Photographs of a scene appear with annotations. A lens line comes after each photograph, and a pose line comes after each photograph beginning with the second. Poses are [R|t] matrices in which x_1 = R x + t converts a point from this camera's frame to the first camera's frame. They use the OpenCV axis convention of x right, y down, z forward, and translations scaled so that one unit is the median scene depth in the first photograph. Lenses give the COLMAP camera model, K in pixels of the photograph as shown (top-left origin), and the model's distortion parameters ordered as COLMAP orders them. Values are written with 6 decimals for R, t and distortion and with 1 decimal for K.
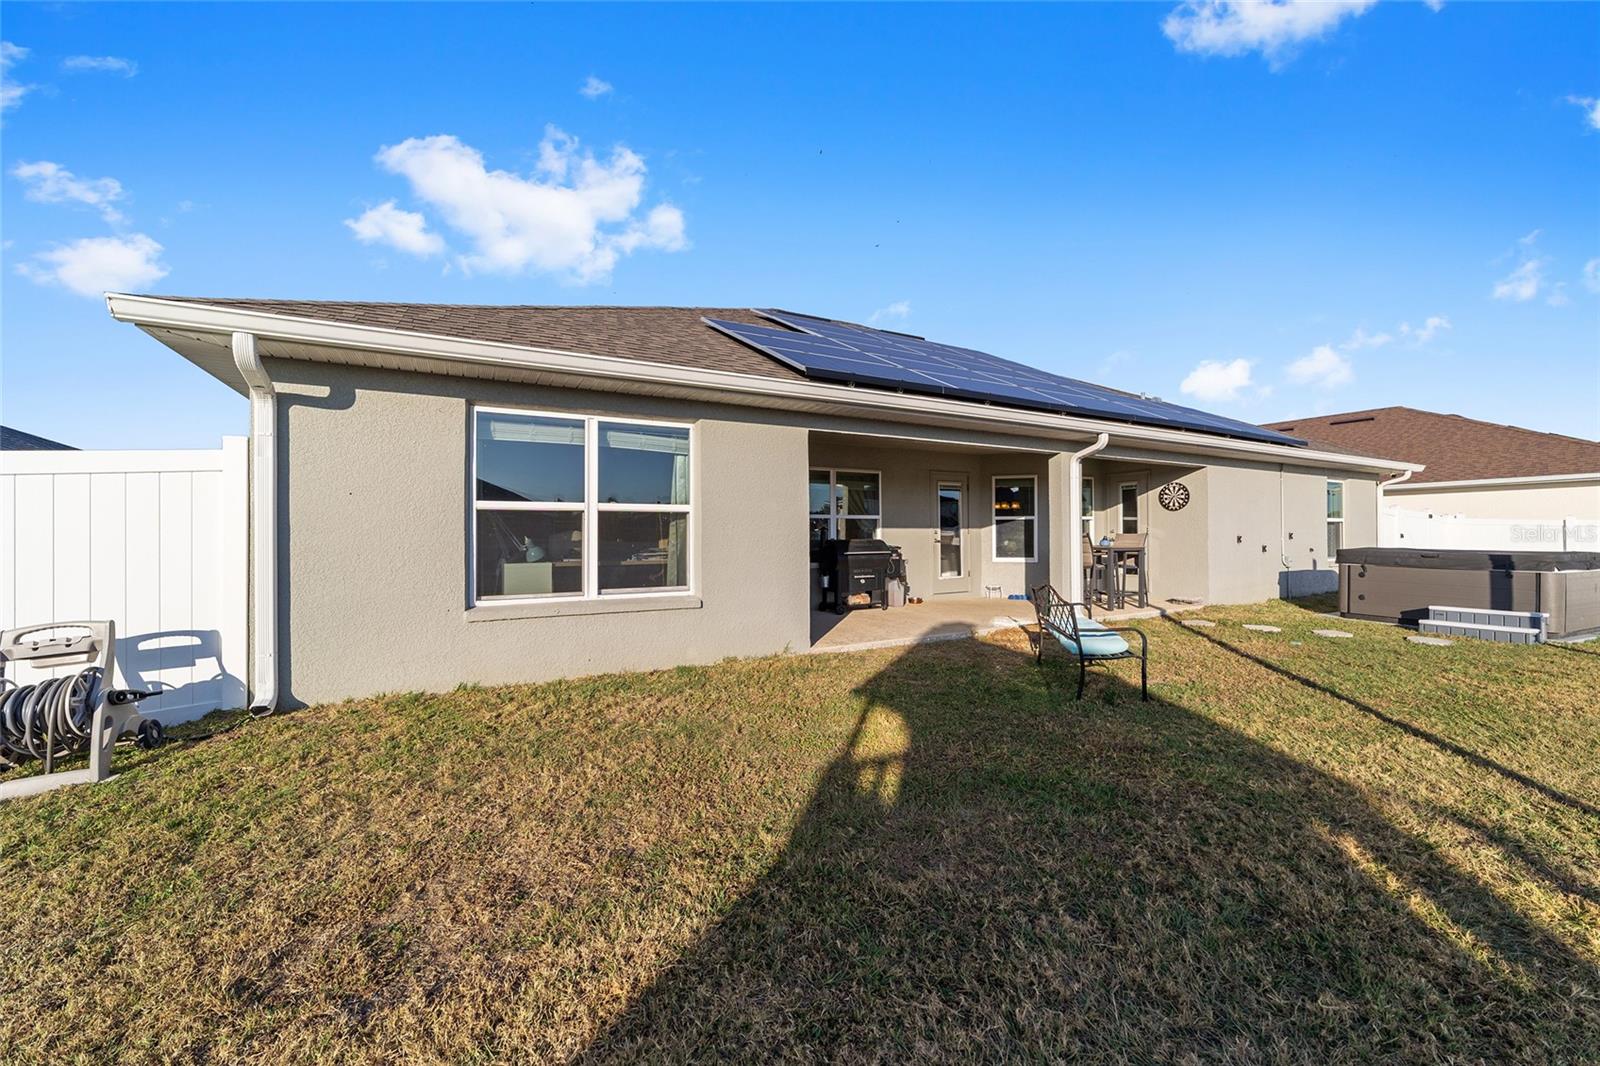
lens RADIAL K [[615.5, 0, 795.2], [0, 615.5, 534.5], [0, 0, 1]] dist [-0.017928, 0.009030]
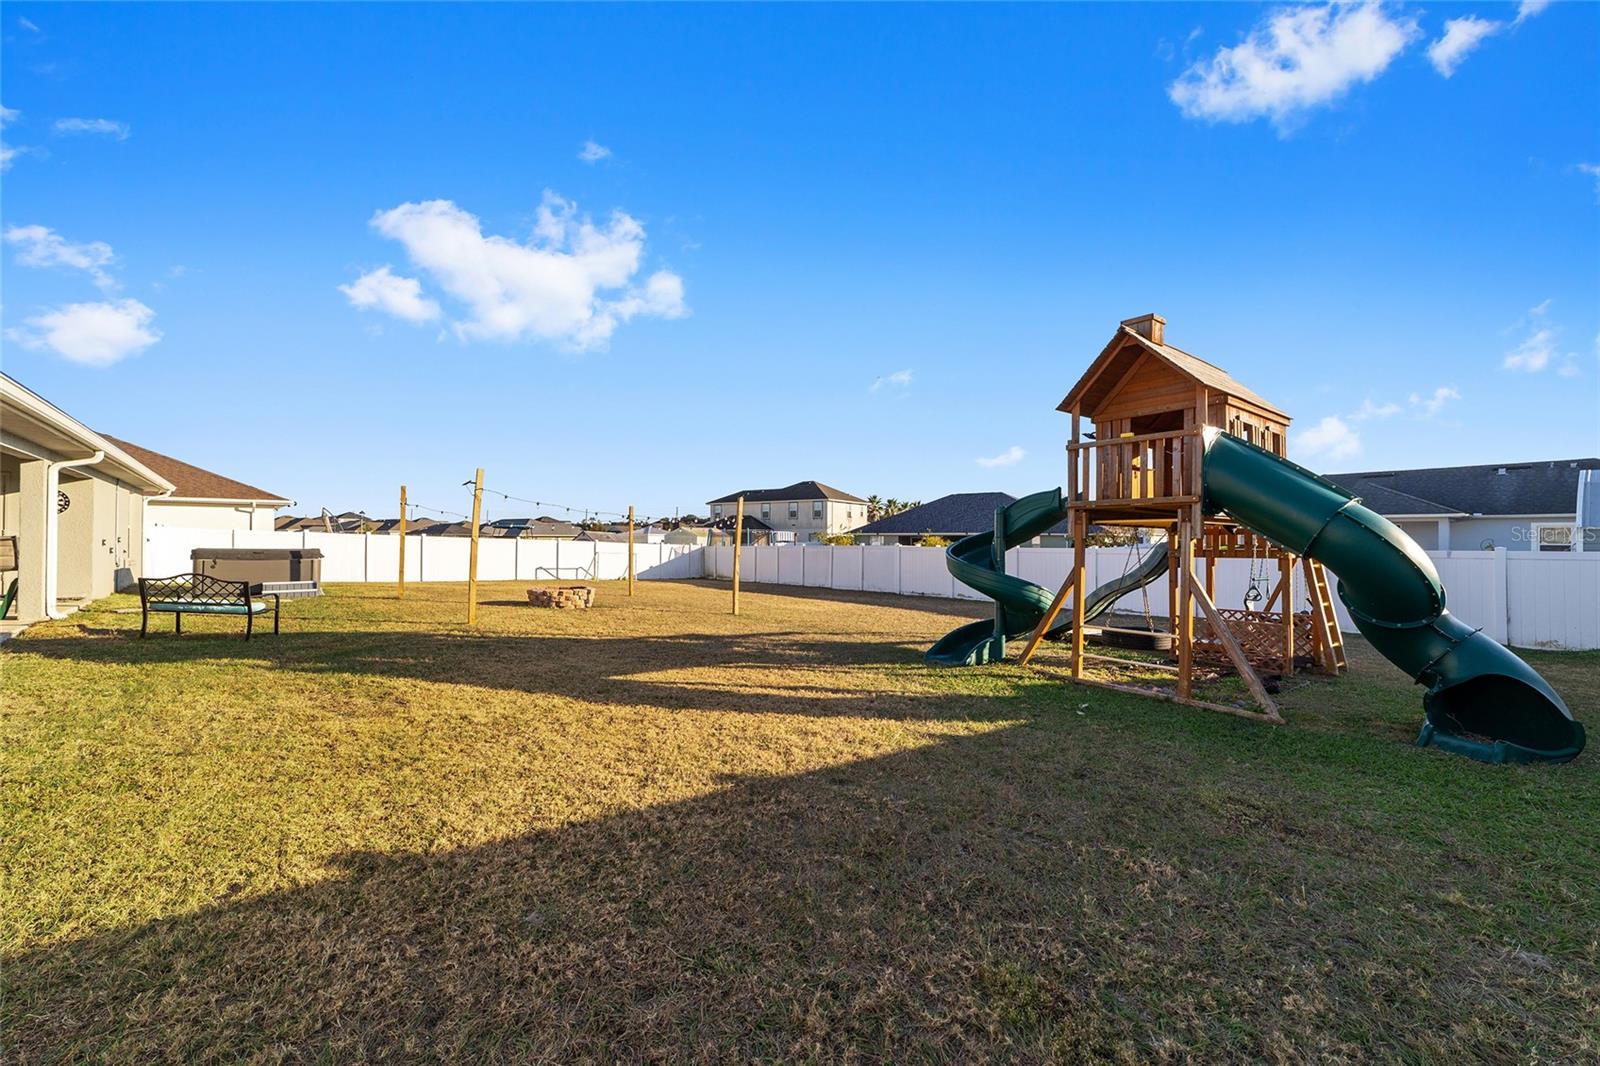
lens RADIAL K [[615.5, 0, 795.2], [0, 615.5, 534.5], [0, 0, 1]] dist [-0.017928, 0.009030]
pose [[-0.224454, 0.010912, 0.974423, -0.741085], [-0.005830, 0.999904, -0.012540, -0.000392], [-0.974467, -0.008495, -0.224369, -0.021030]]
